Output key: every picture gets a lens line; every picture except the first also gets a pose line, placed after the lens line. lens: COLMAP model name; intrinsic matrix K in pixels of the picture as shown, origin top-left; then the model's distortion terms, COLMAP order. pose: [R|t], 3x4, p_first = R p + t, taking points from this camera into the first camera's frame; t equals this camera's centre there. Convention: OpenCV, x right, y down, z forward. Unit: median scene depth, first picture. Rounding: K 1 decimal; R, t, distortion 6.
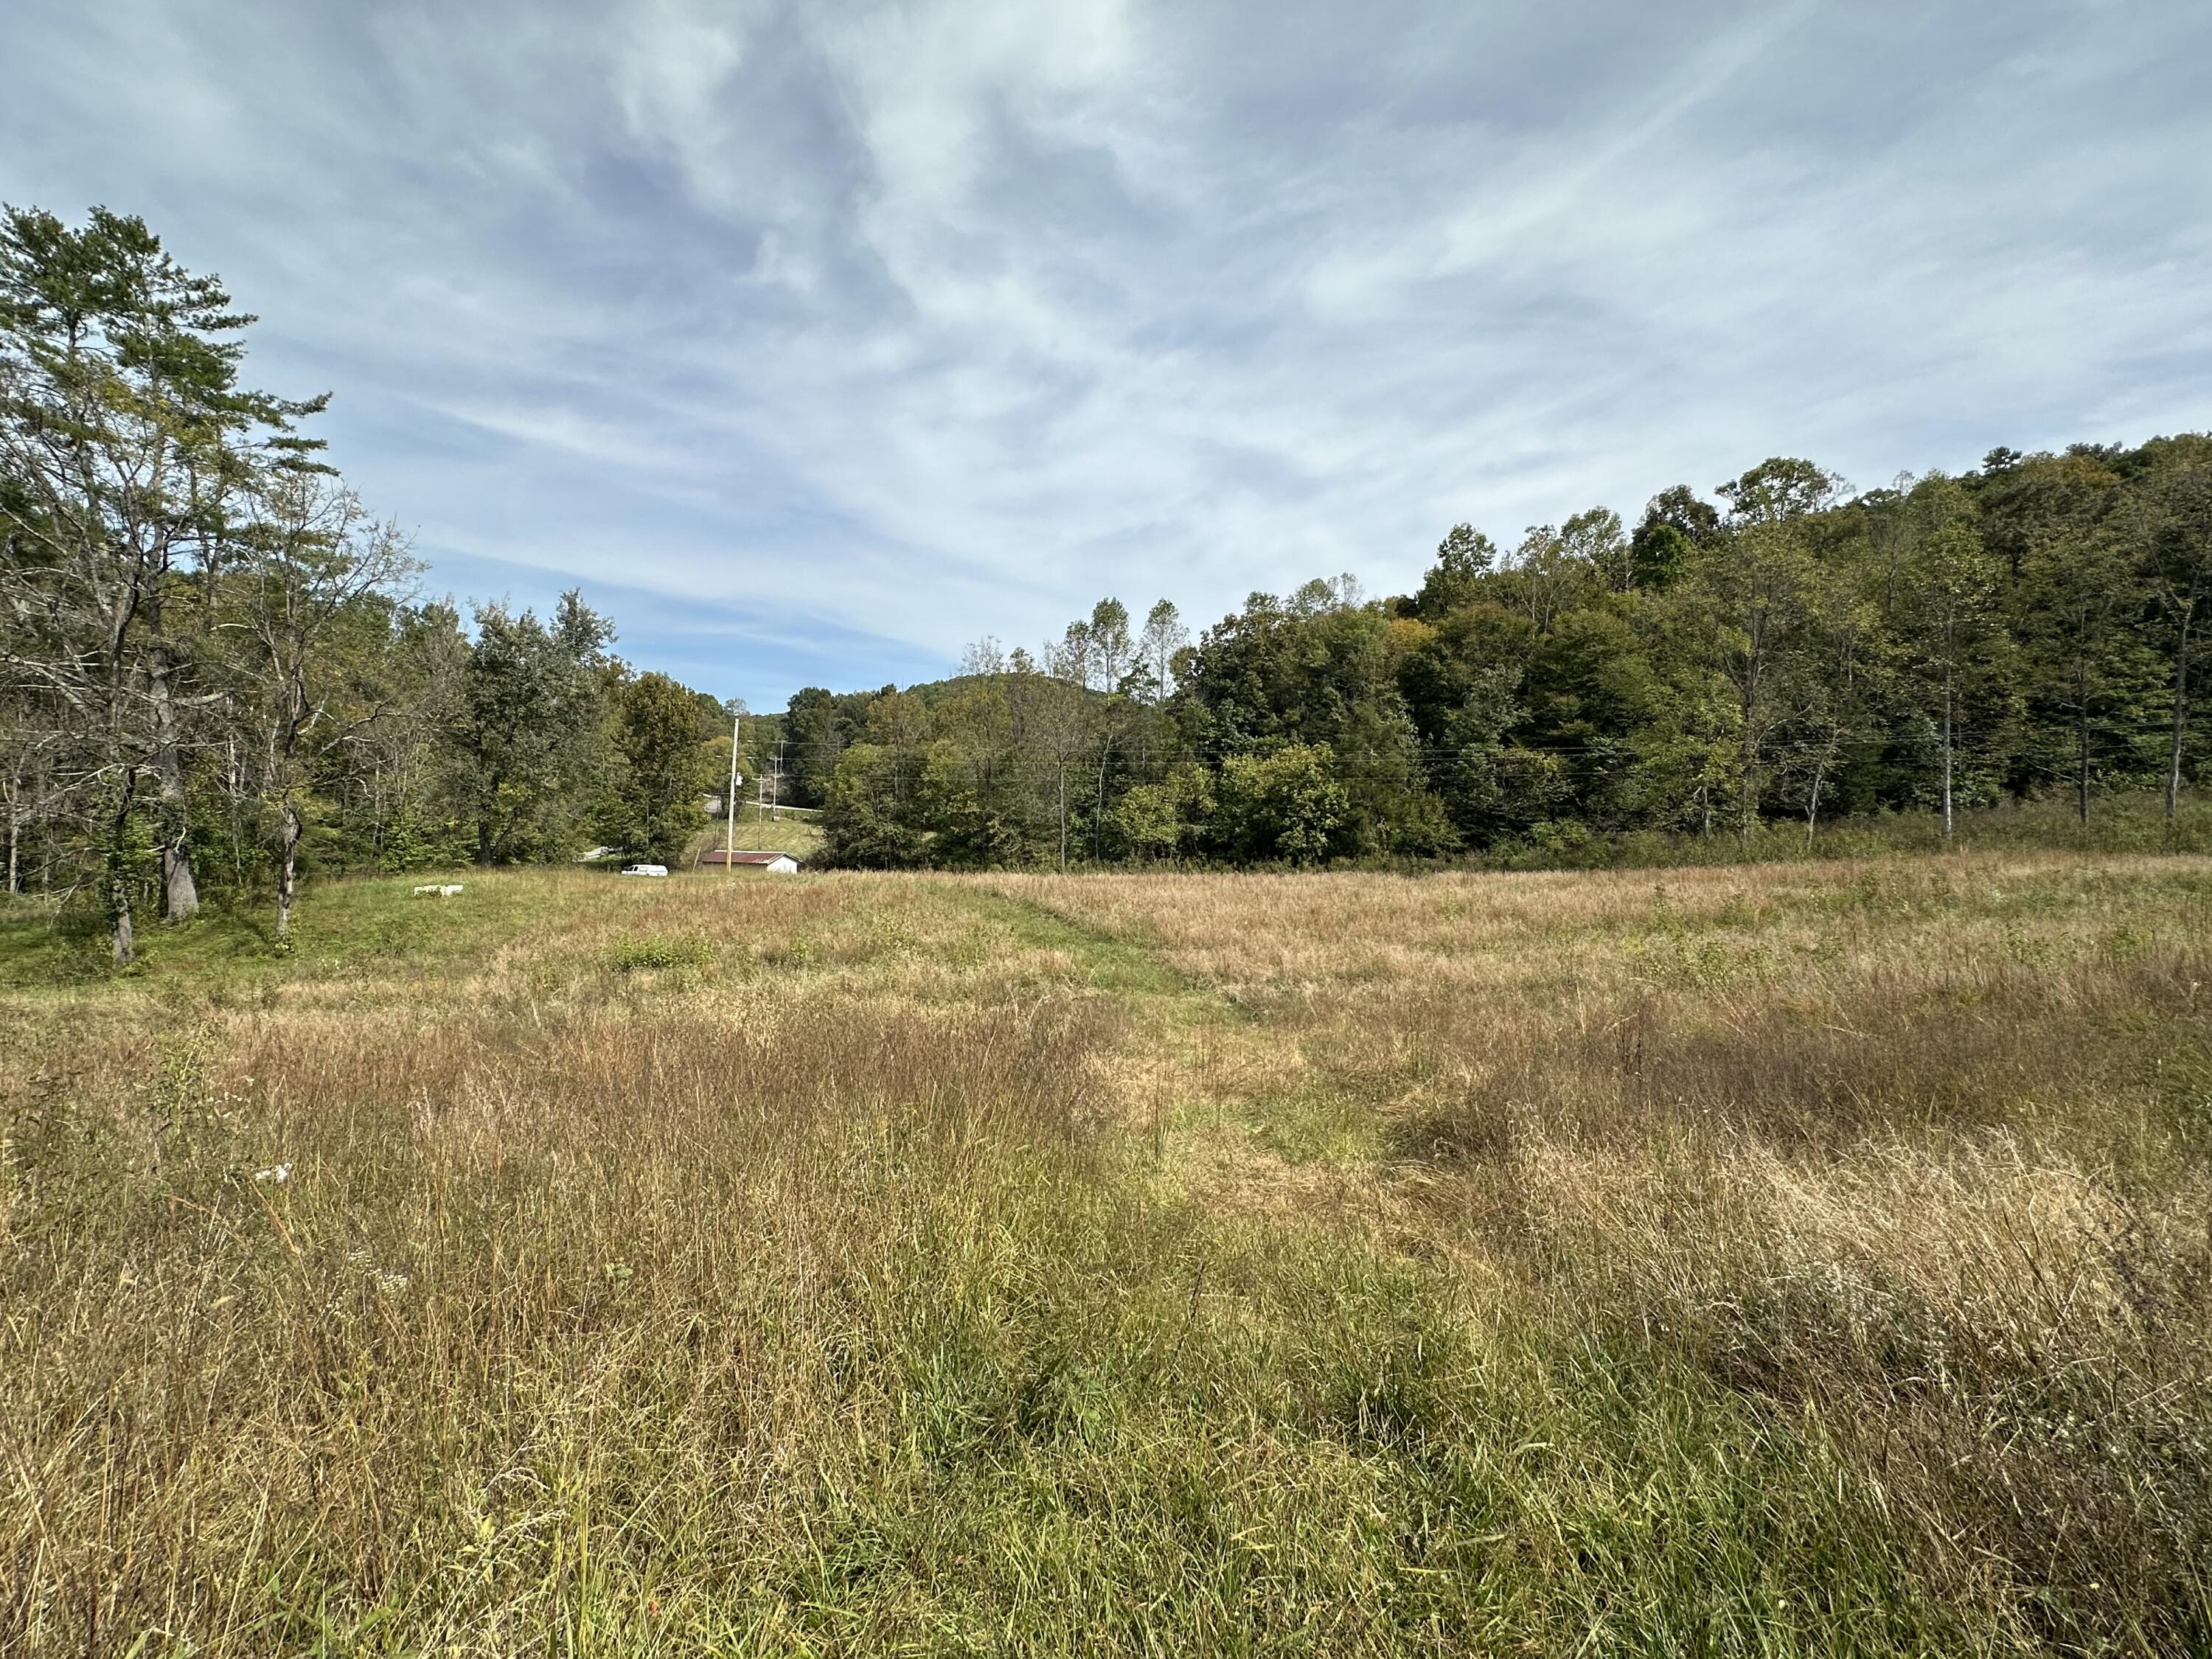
lens RADIAL K [[1032.2, 0, 1090.4], [0, 1032.2, 789.0], [0, 0, 1]] dist [0.032326, 0.000991]
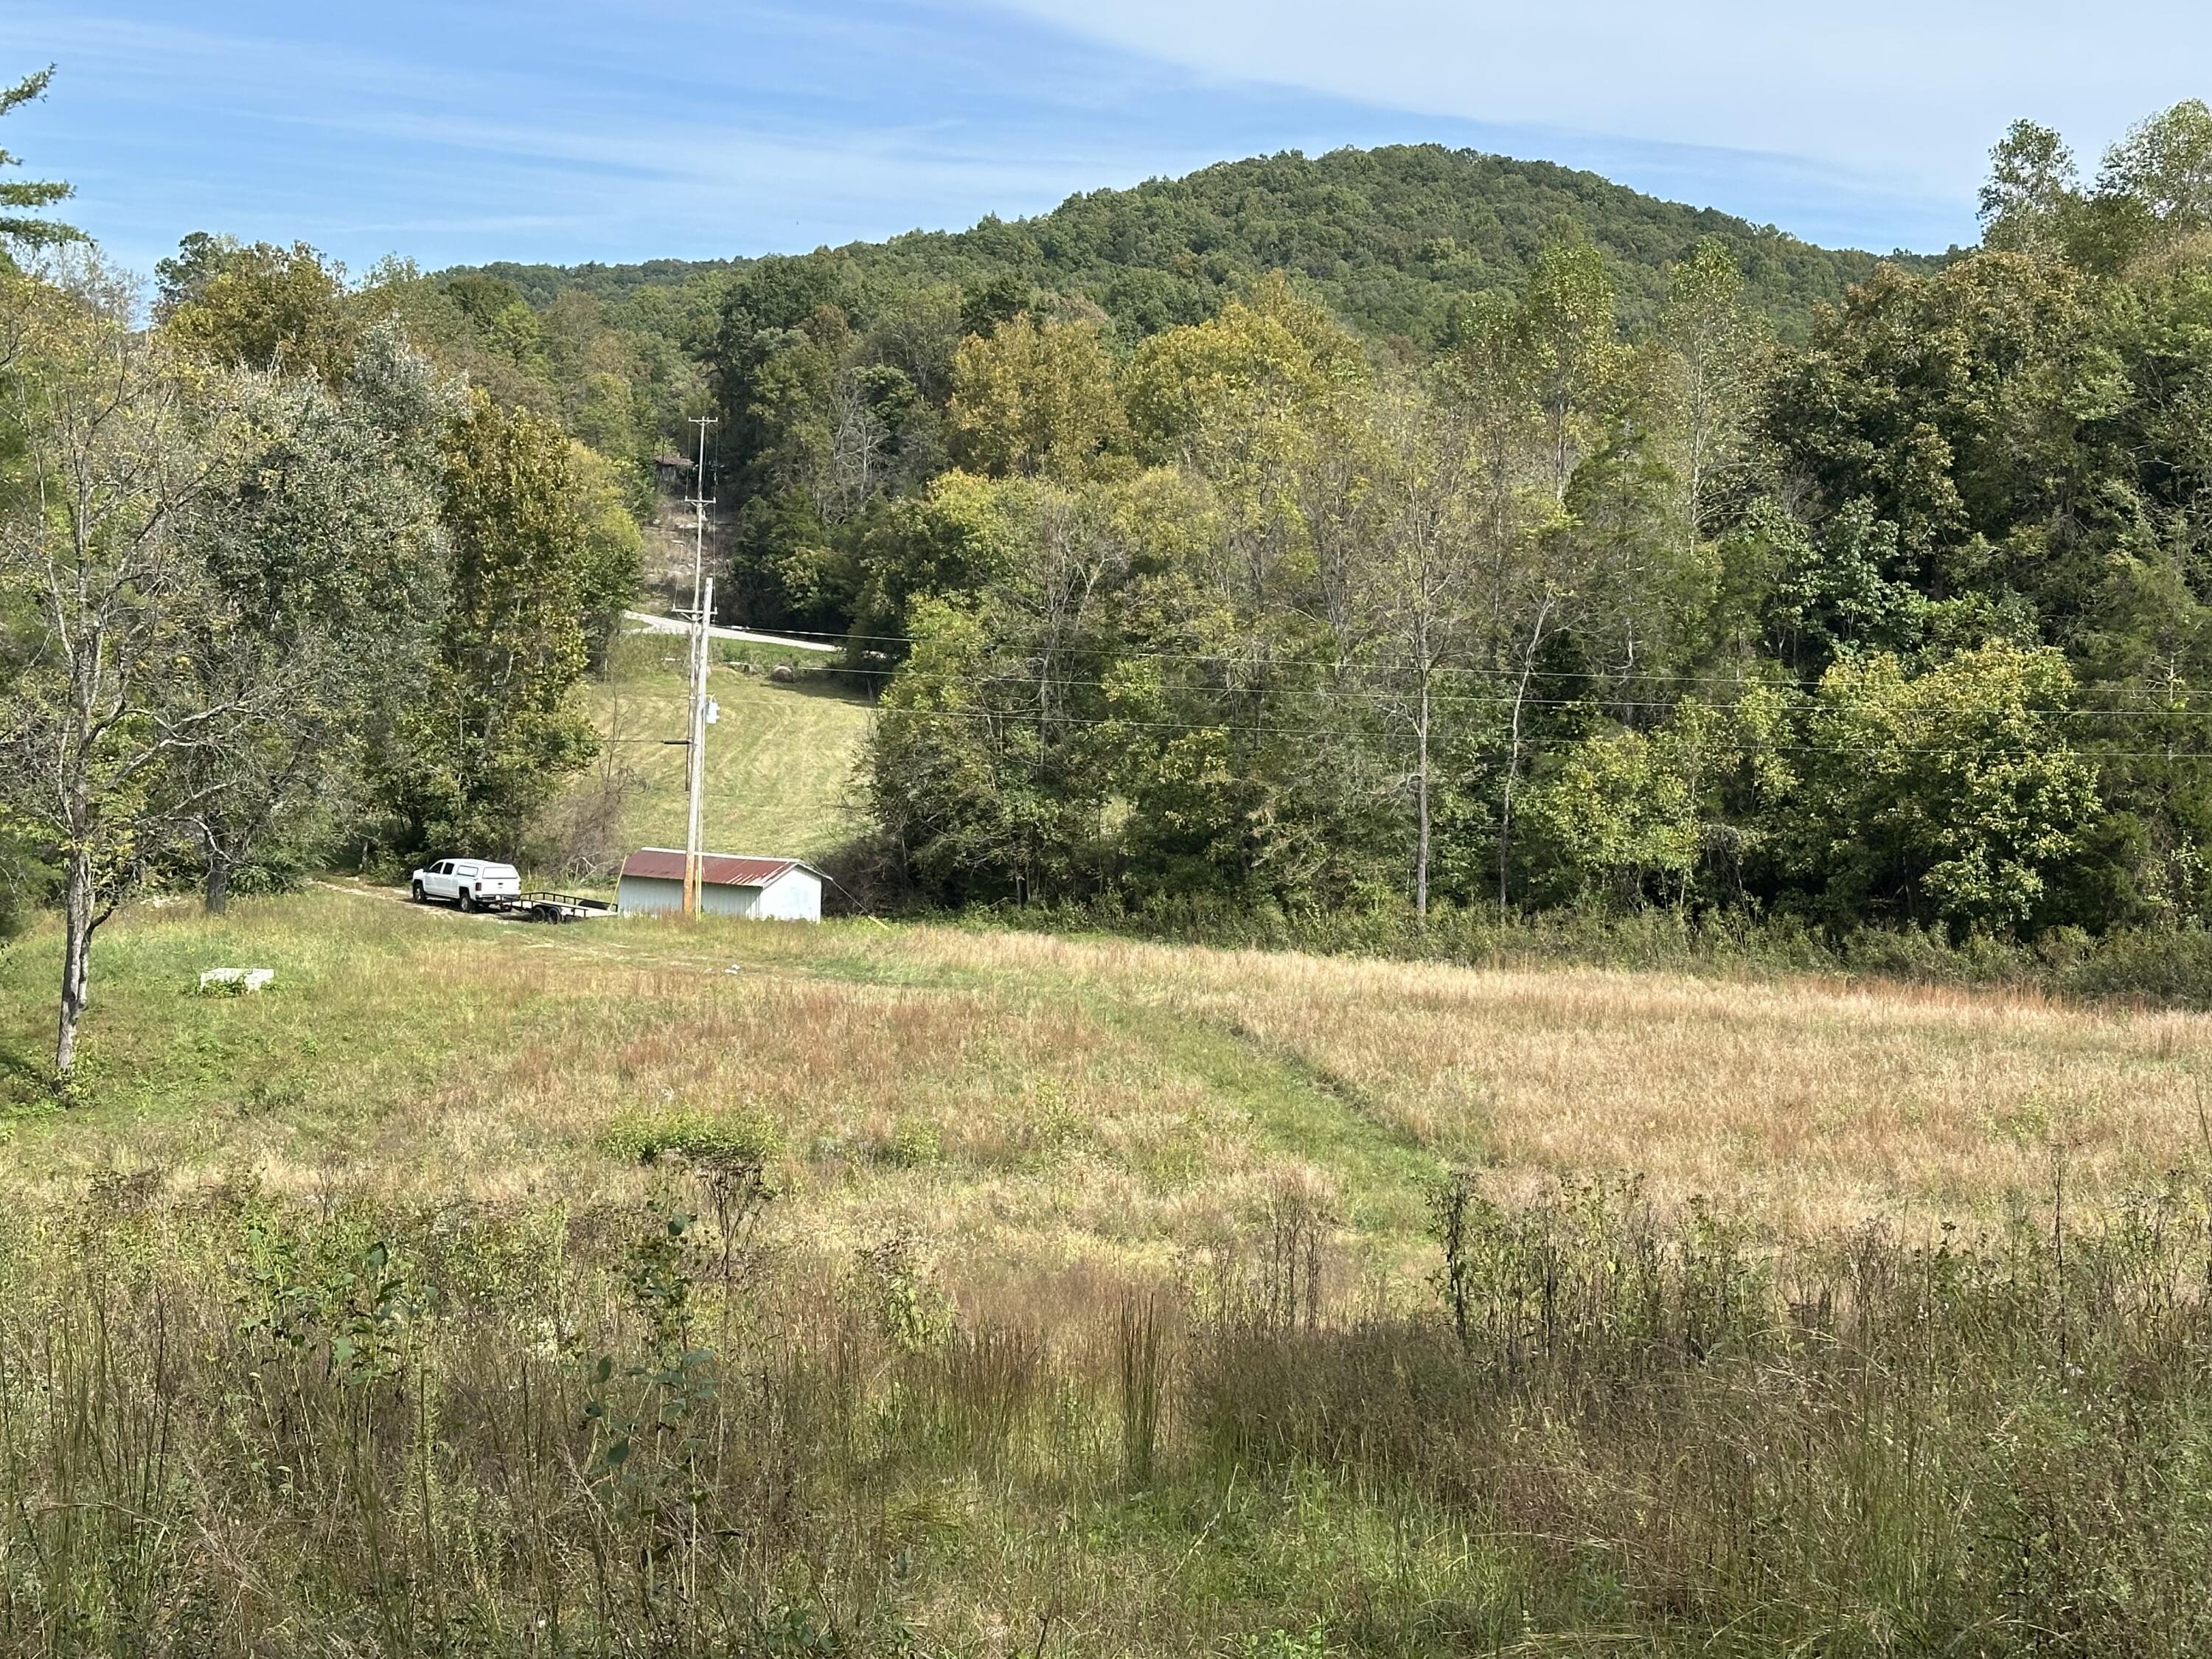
lens RADIAL K [[3393.3, 0, 1104.4], [0, 3393.3, 807.3], [0, 0, 1]] dist [0.096973, 0.000000]
pose [[0.987121, 0.033111, -0.156514, 0.061999], [-0.018138, 0.995203, 0.096139, -0.101007], [0.158946, -0.092062, 0.982986, -0.400415]]
